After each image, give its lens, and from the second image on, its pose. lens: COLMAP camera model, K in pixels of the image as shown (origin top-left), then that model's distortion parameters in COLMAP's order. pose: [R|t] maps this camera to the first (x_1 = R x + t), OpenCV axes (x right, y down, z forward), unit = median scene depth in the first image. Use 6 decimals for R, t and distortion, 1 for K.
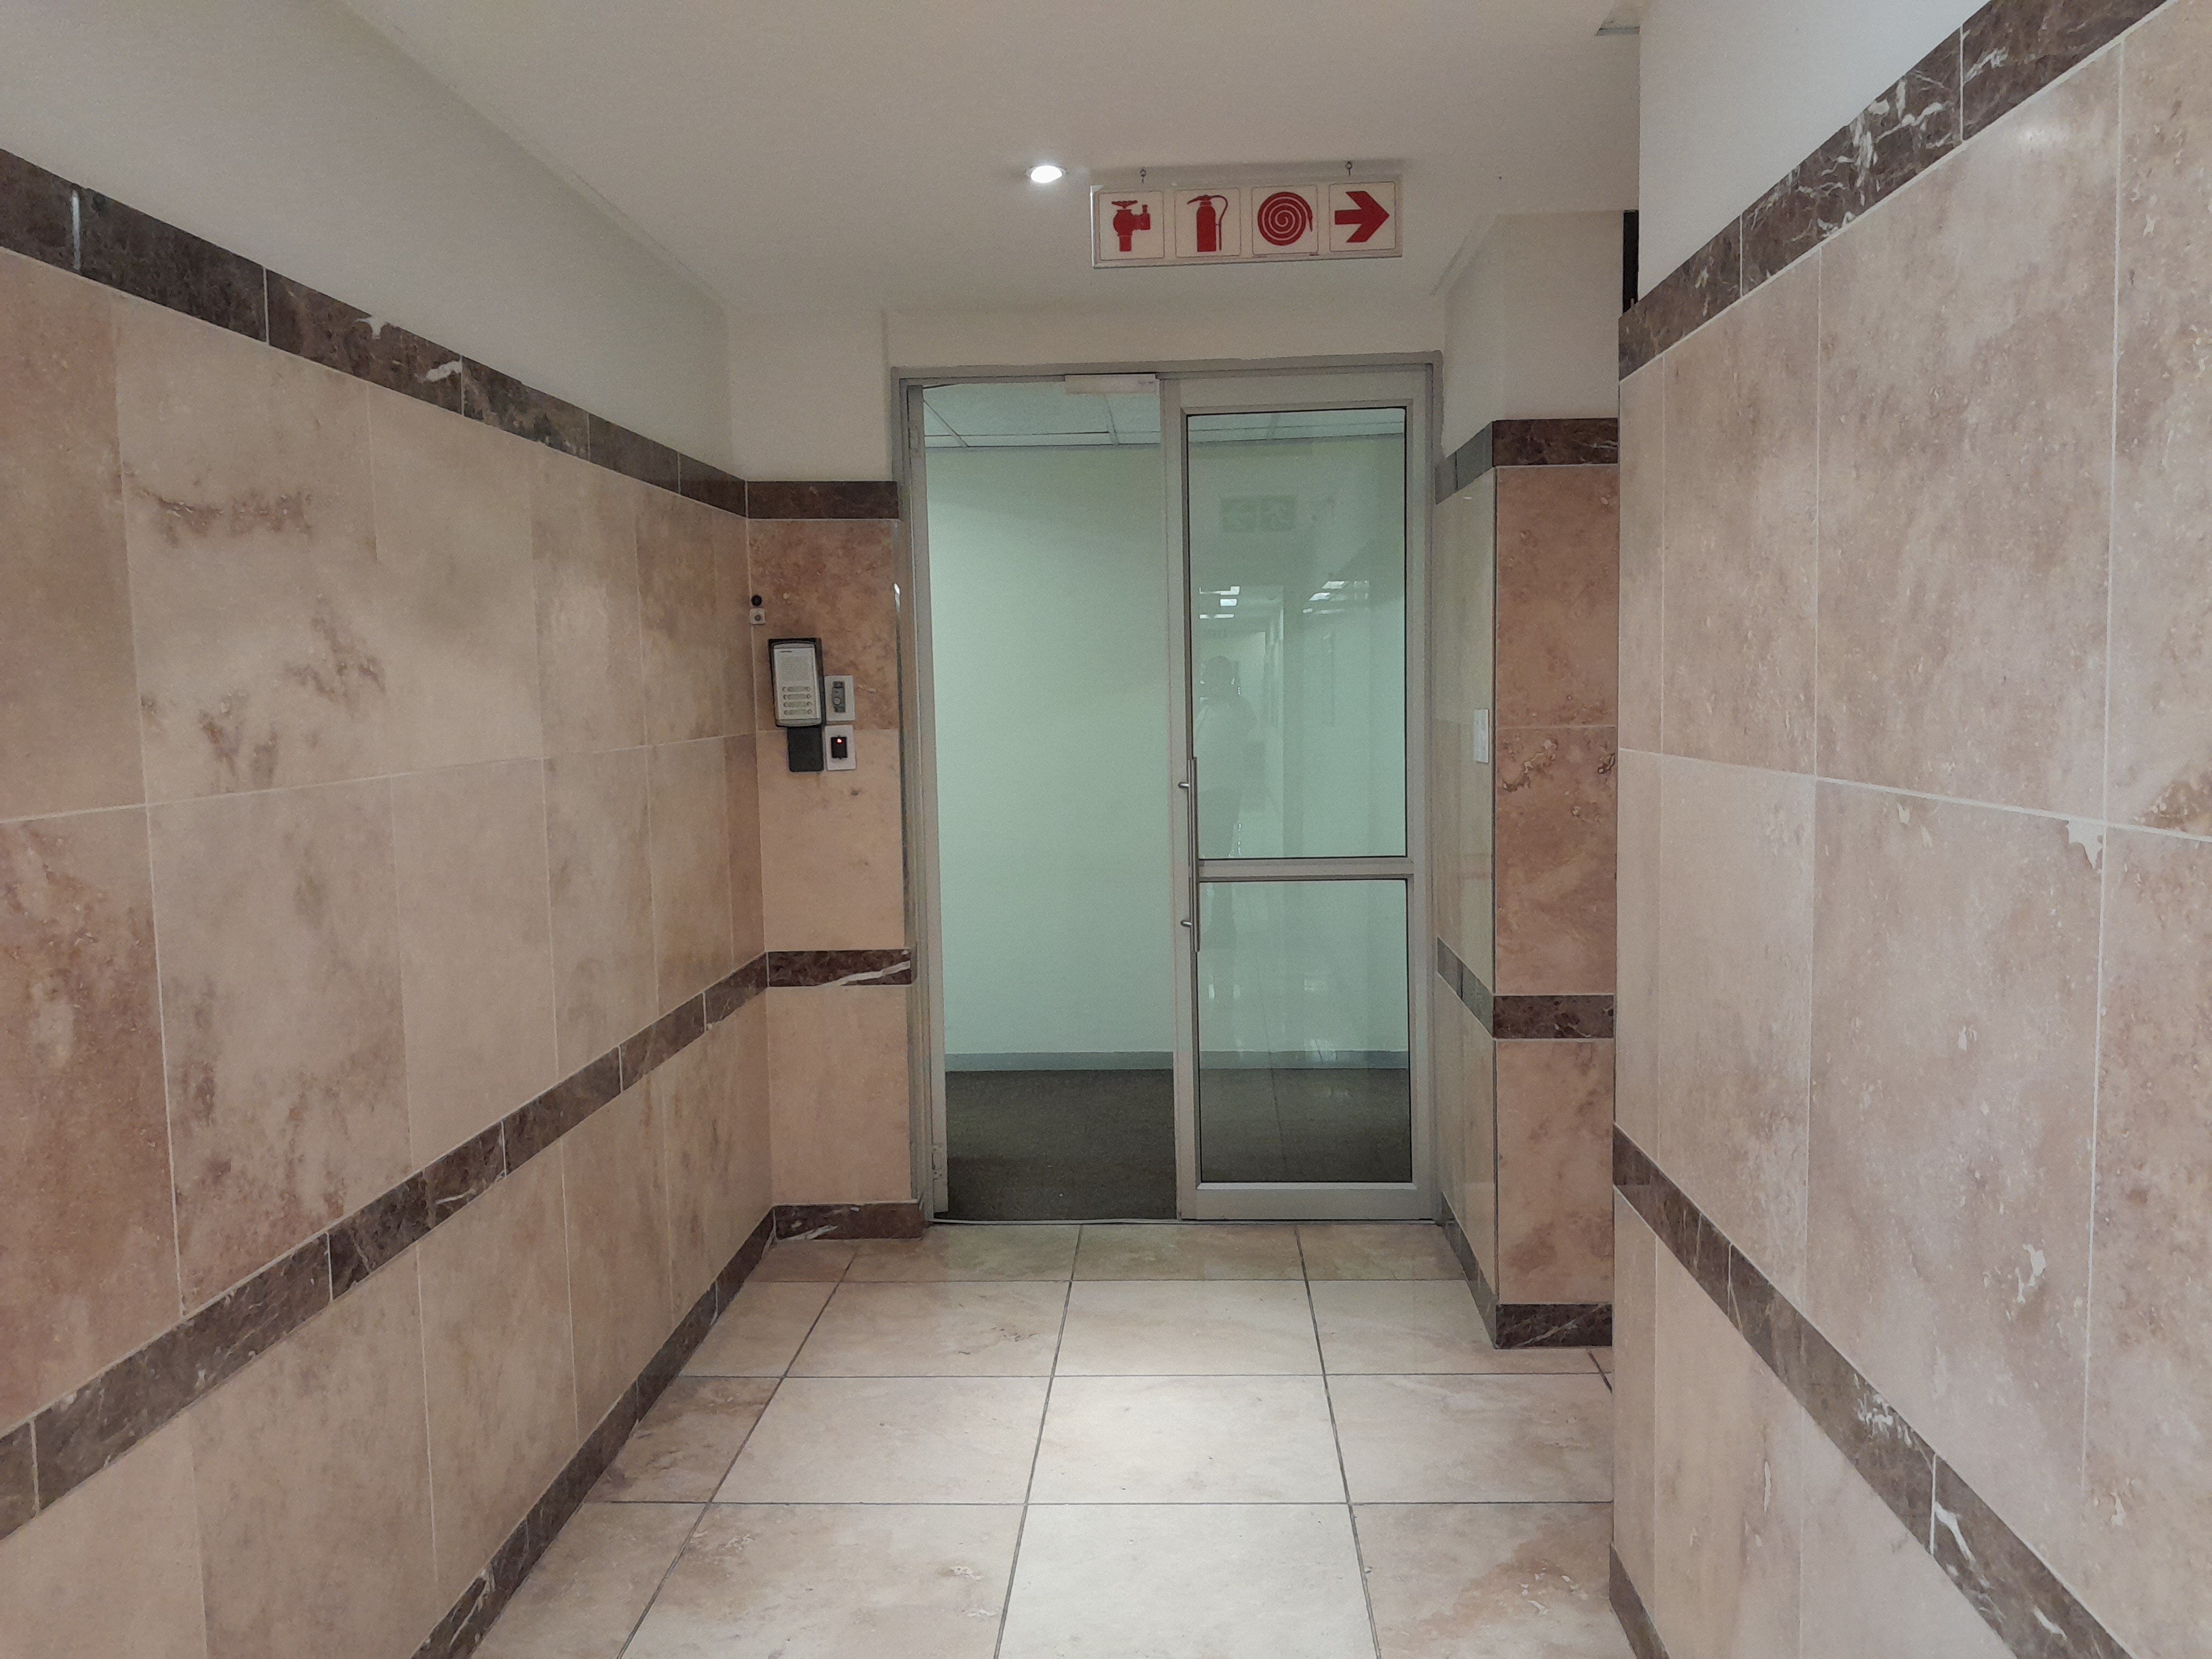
lens RADIAL K [[1726.8, 0, 1113.6], [0, 1726.8, 867.6], [0, 0, 1]] dist [0.097667, -0.132102]
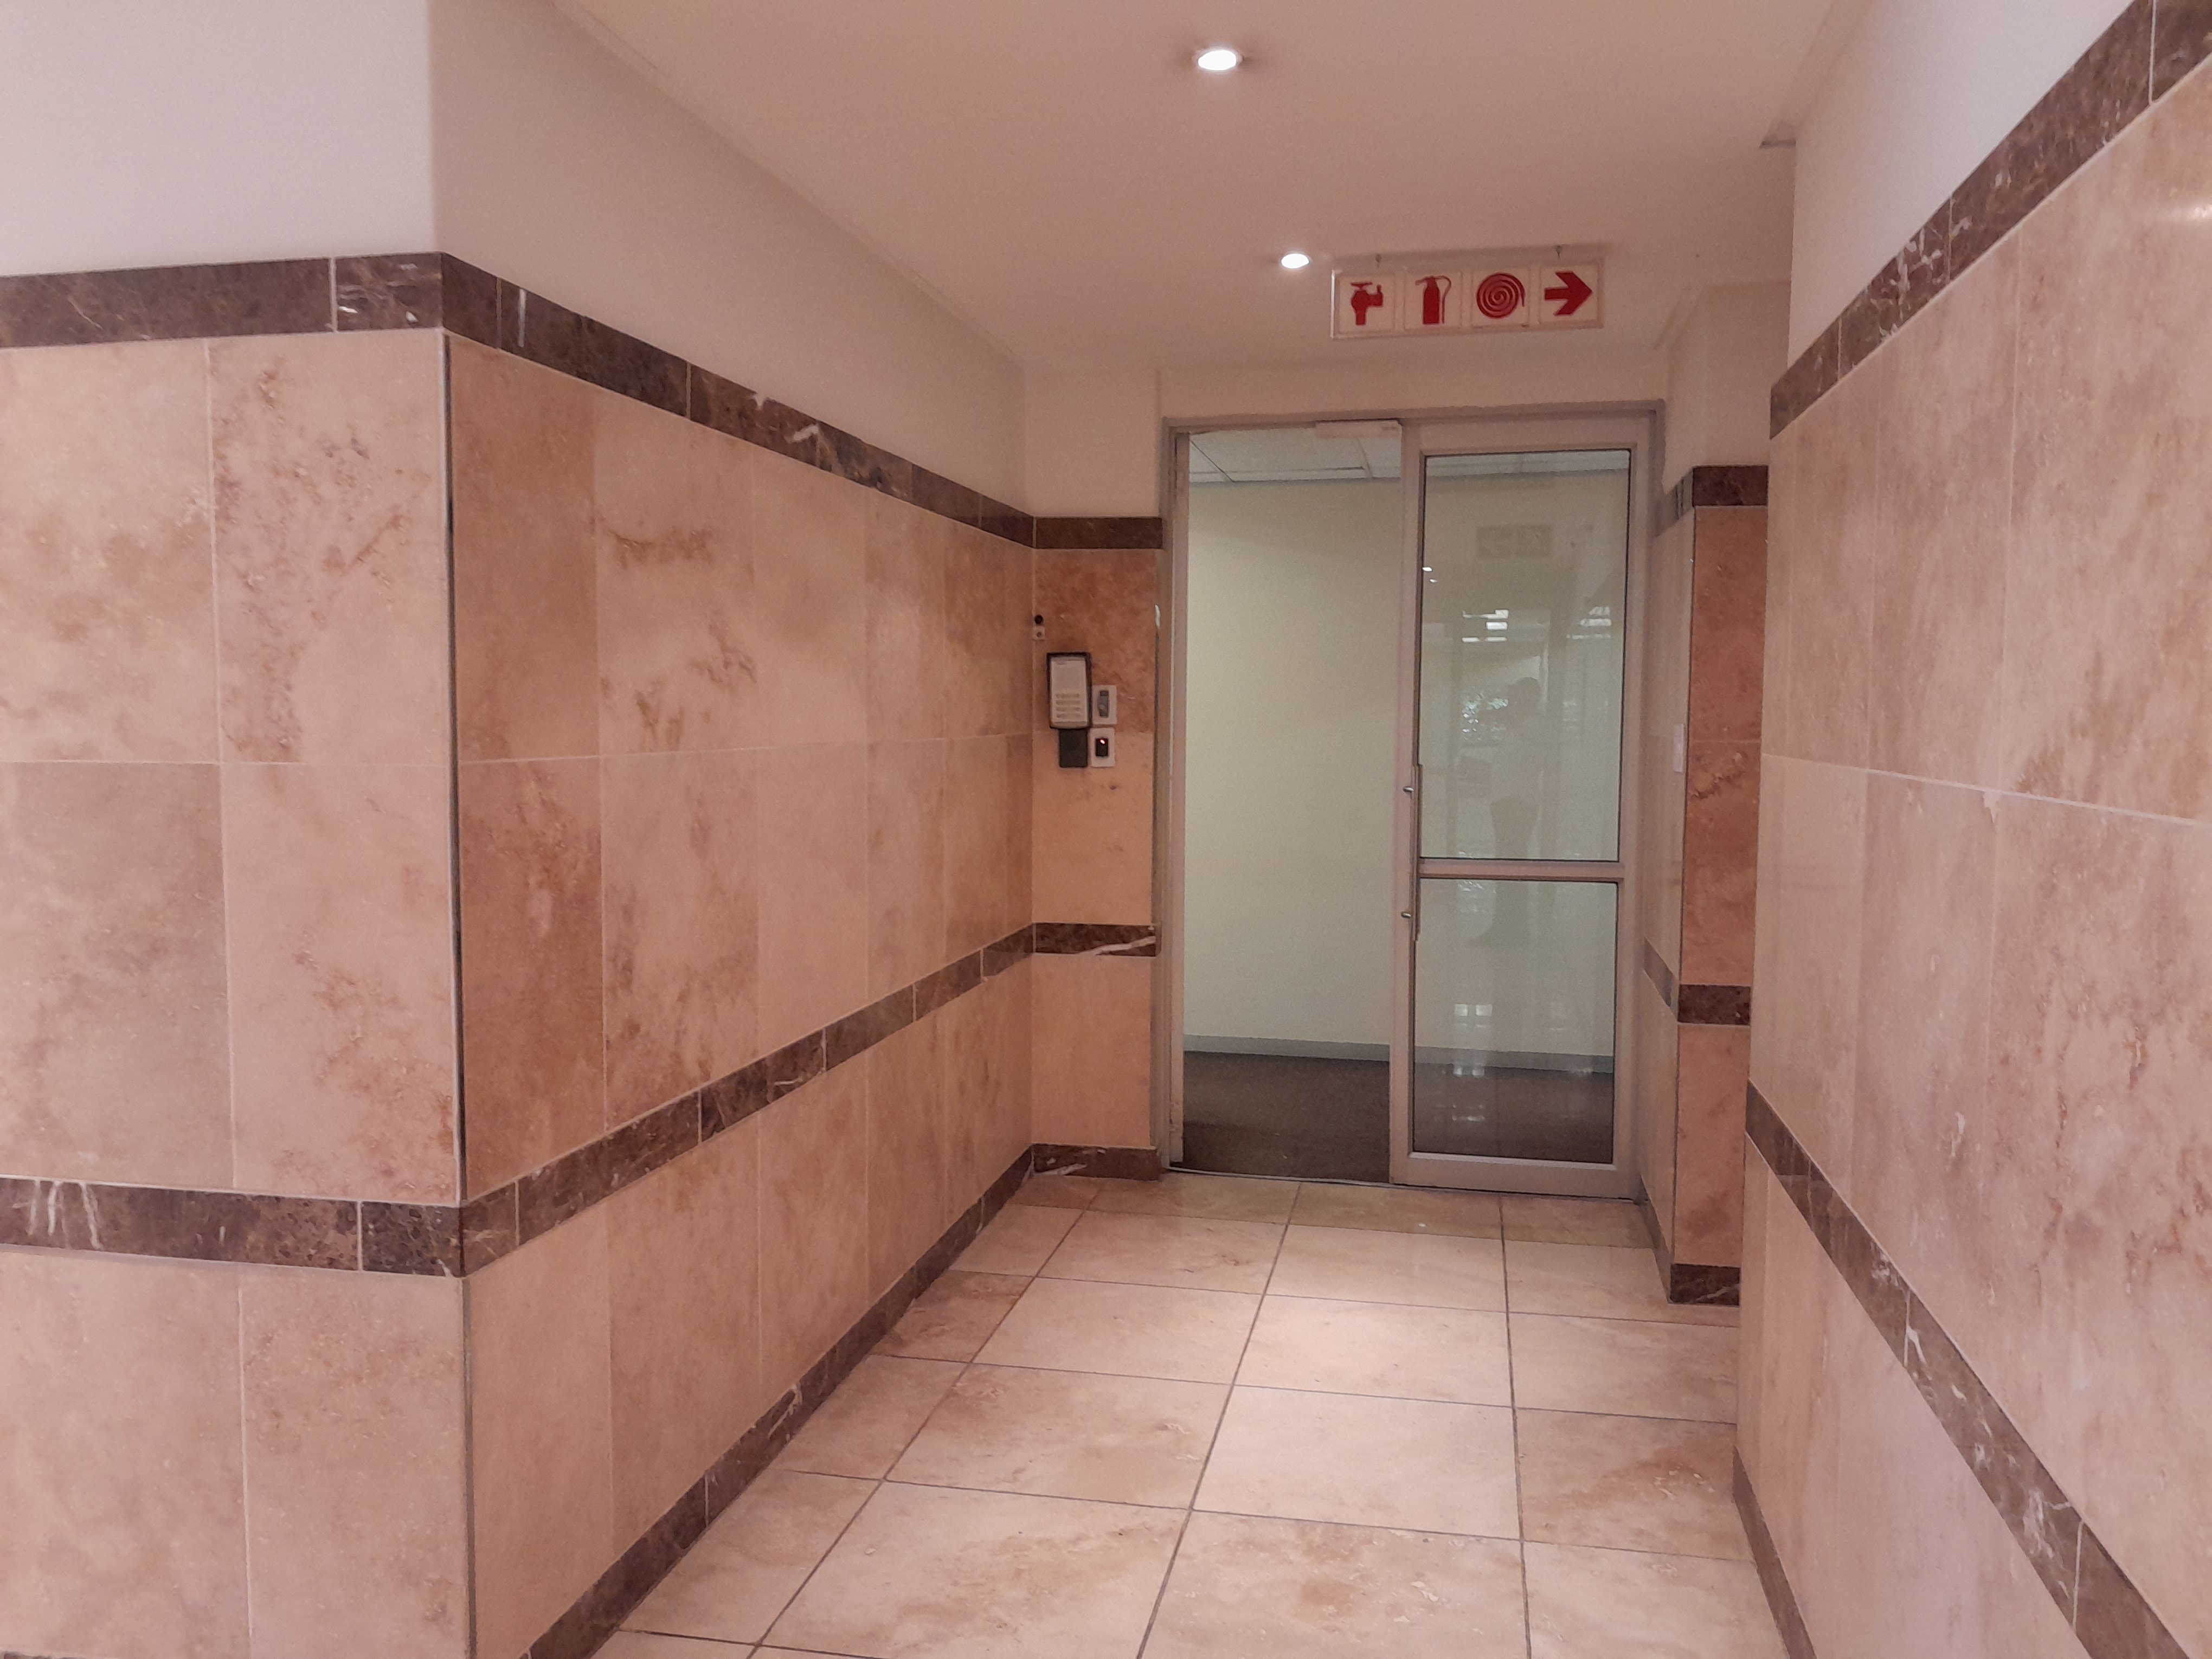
lens RADIAL K [[1739.5, 0, 1126.7], [0, 1739.5, 839.4], [0, 0, 1]] dist [0.120988, -0.189060]
pose [[0.988451, 0.035241, -0.147387, 0.043280], [-0.039593, 0.998859, -0.026701, 0.033431], [0.146278, 0.032228, 0.988718, -0.203344]]
